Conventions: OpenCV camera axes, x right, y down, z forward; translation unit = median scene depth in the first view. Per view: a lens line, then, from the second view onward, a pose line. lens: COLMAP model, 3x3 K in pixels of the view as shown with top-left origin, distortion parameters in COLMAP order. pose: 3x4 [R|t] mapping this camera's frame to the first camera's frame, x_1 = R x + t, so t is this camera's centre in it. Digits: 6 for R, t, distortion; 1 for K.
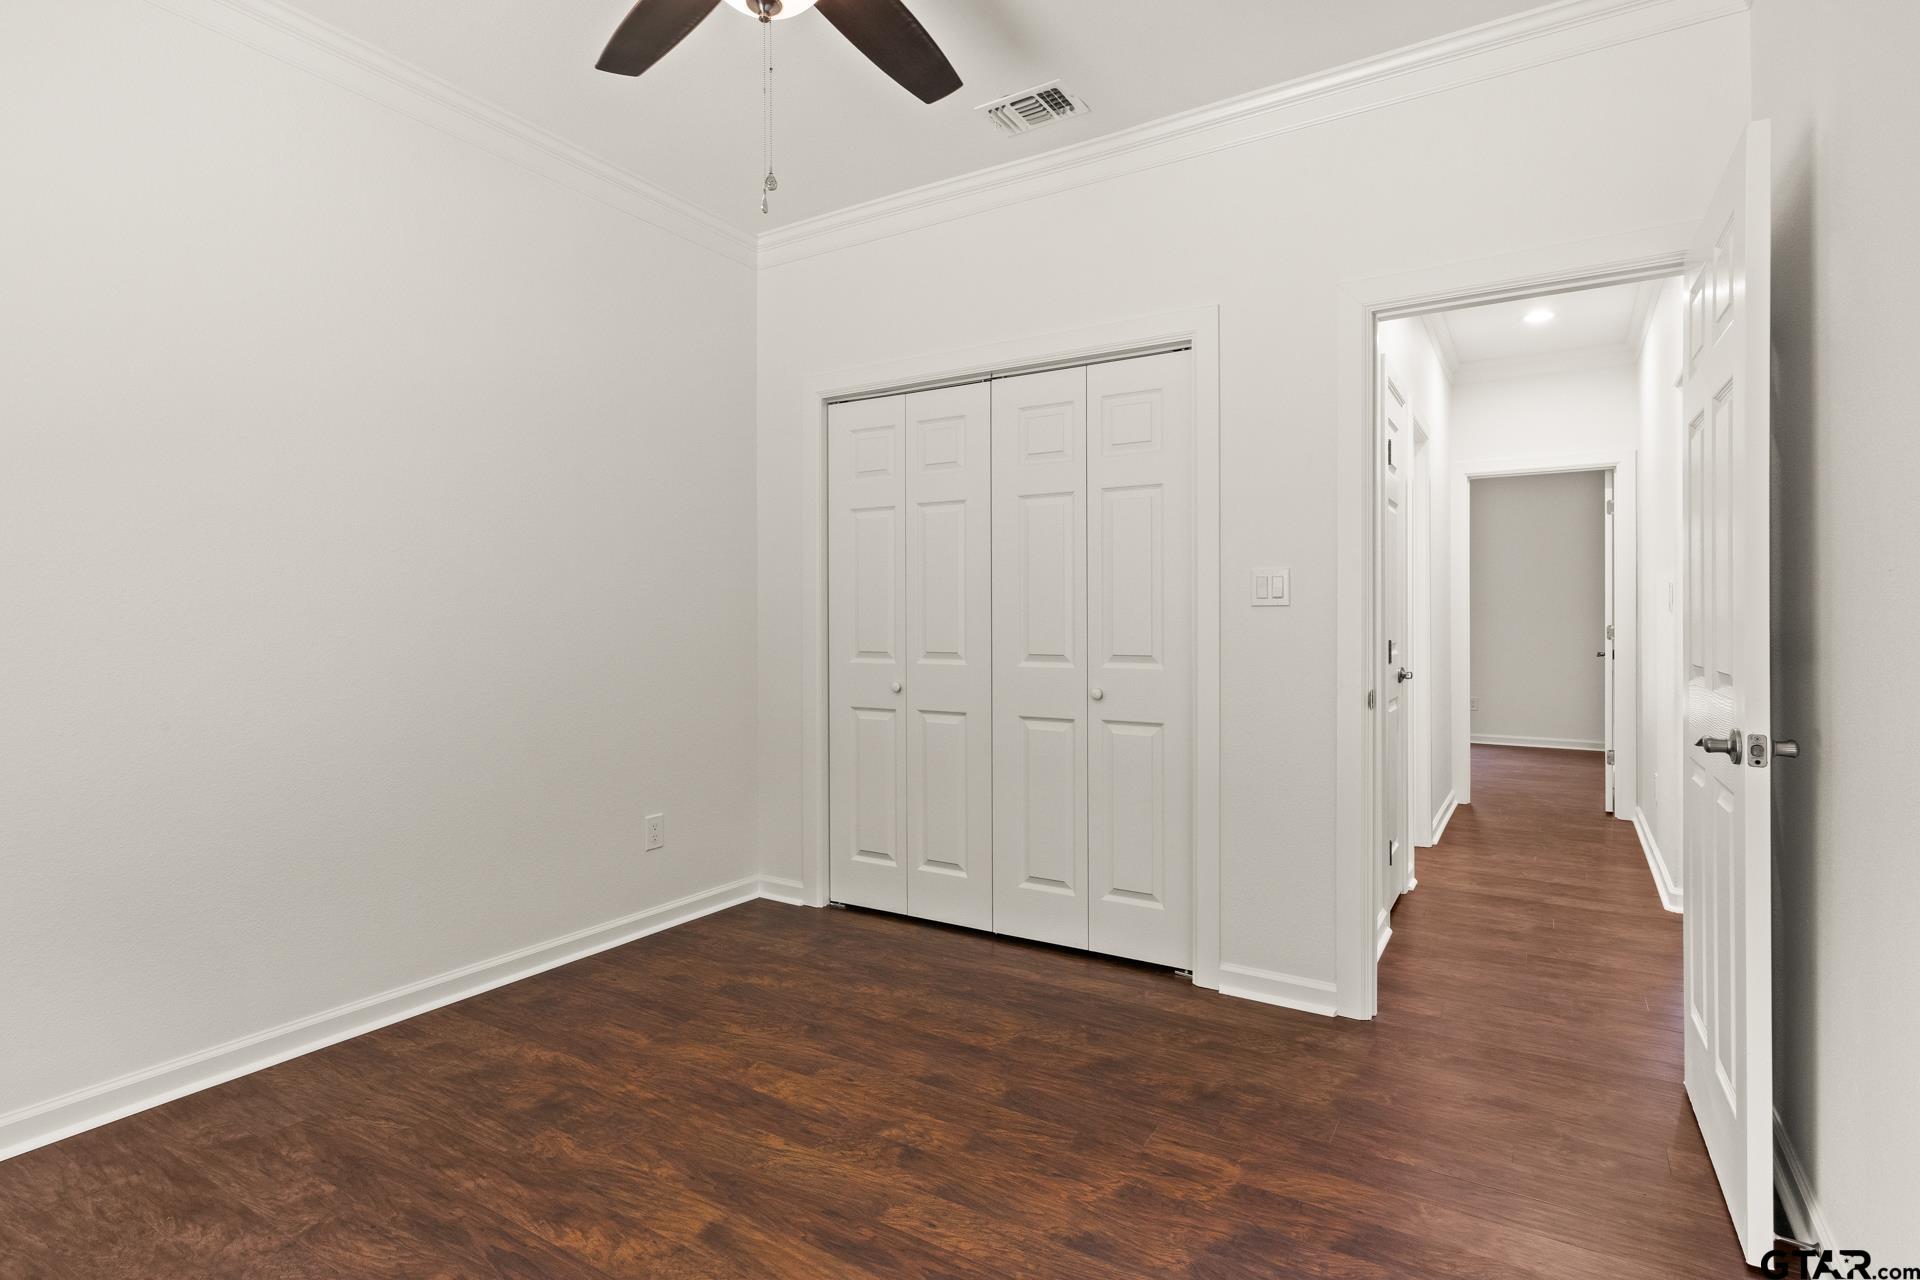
lens RADIAL K [[960.5, 0, 954.4], [0, 960.5, 628.5], [0, 0, 1]] dist [0.003070, -0.001649]
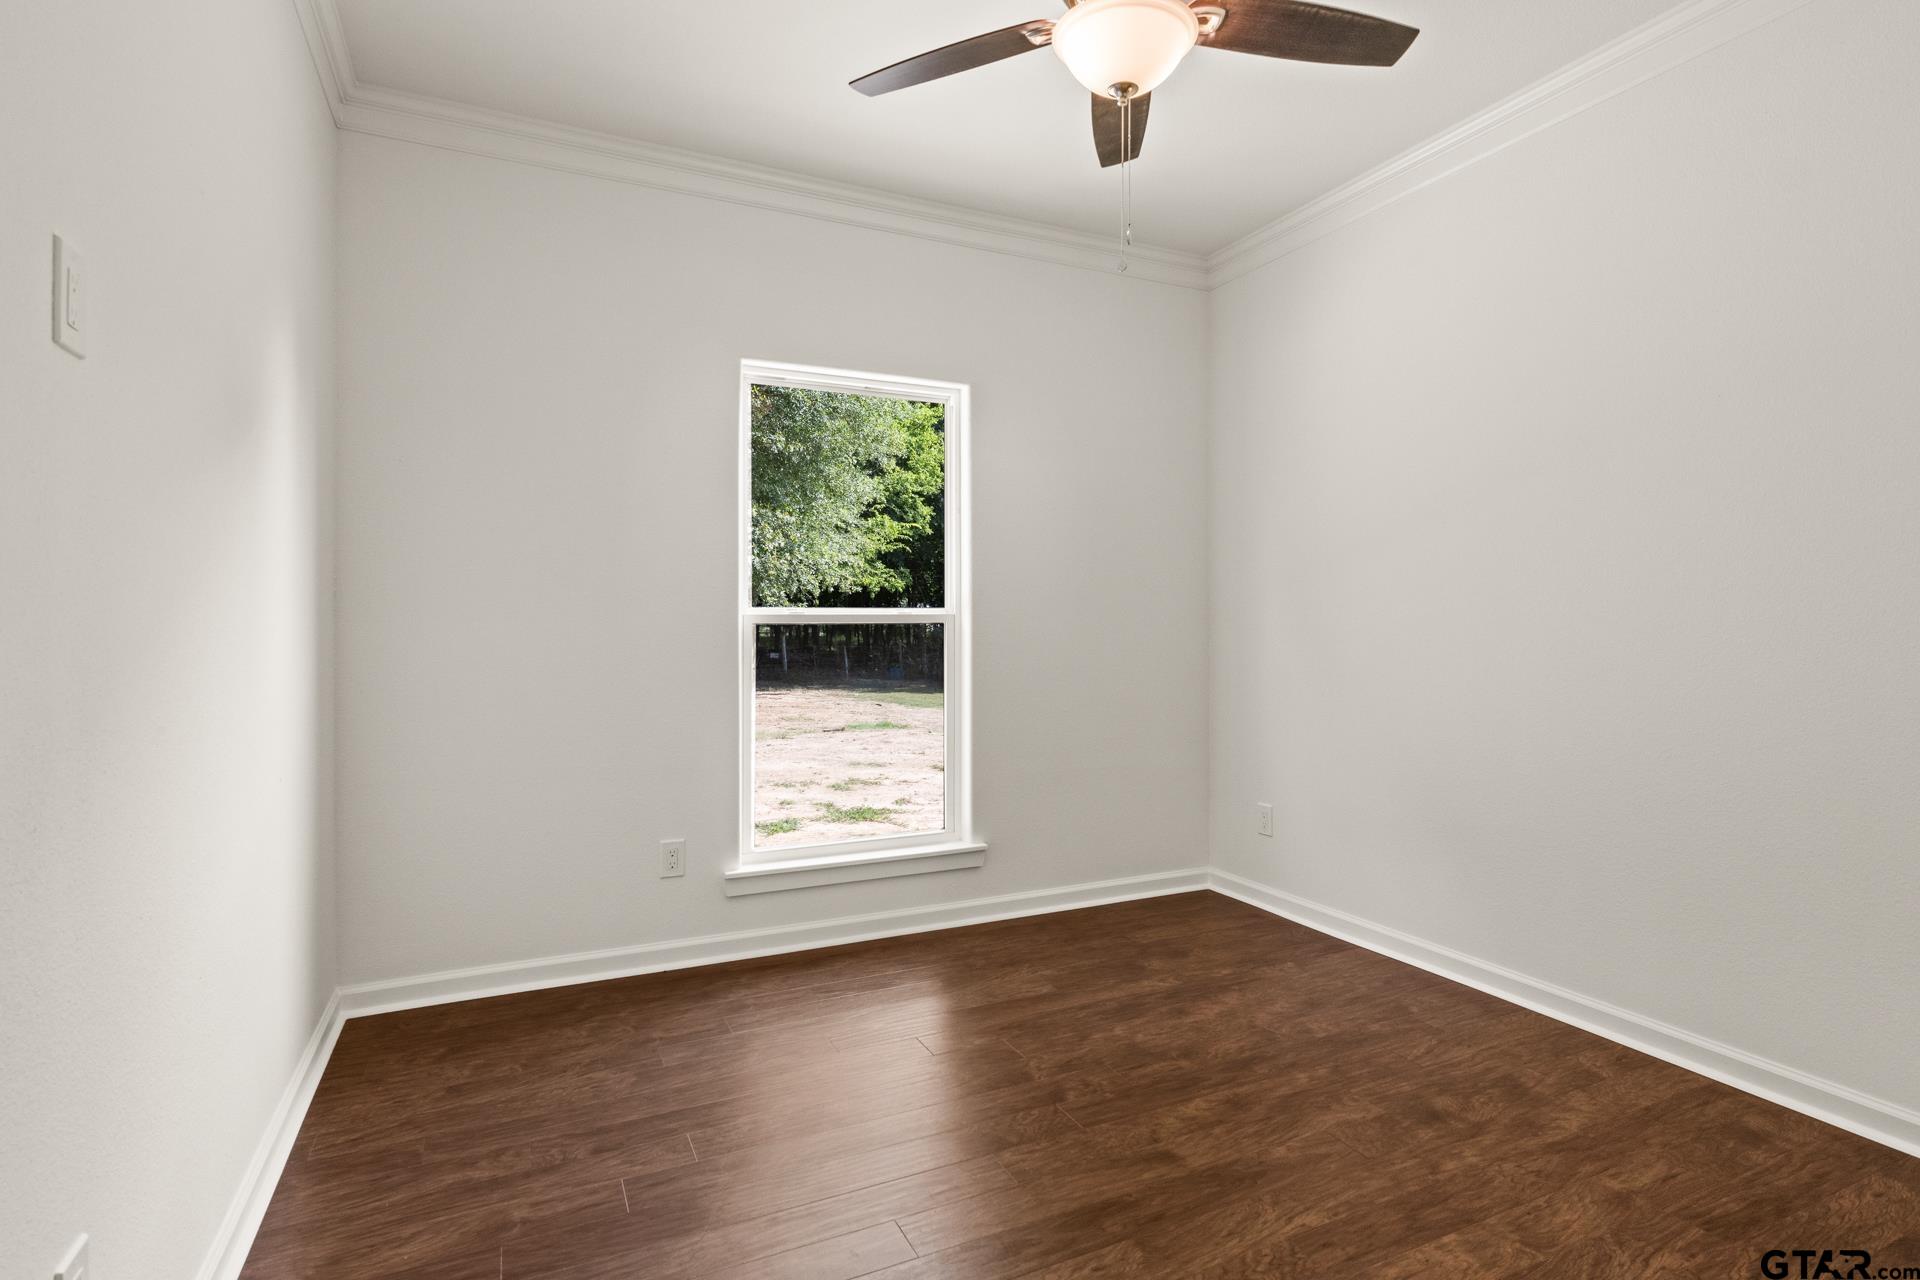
lens RADIAL K [[960.5, 0, 940.1], [0, 960.5, 628.0], [0, 0, 1]] dist [0.003070, -0.001649]
pose [[-0.565493, 0.000071, -0.824753, 0.703407], [-0.009139, 0.999938, 0.006353, 0.000715], [0.824703, 0.011130, -0.565457, 1.190255]]
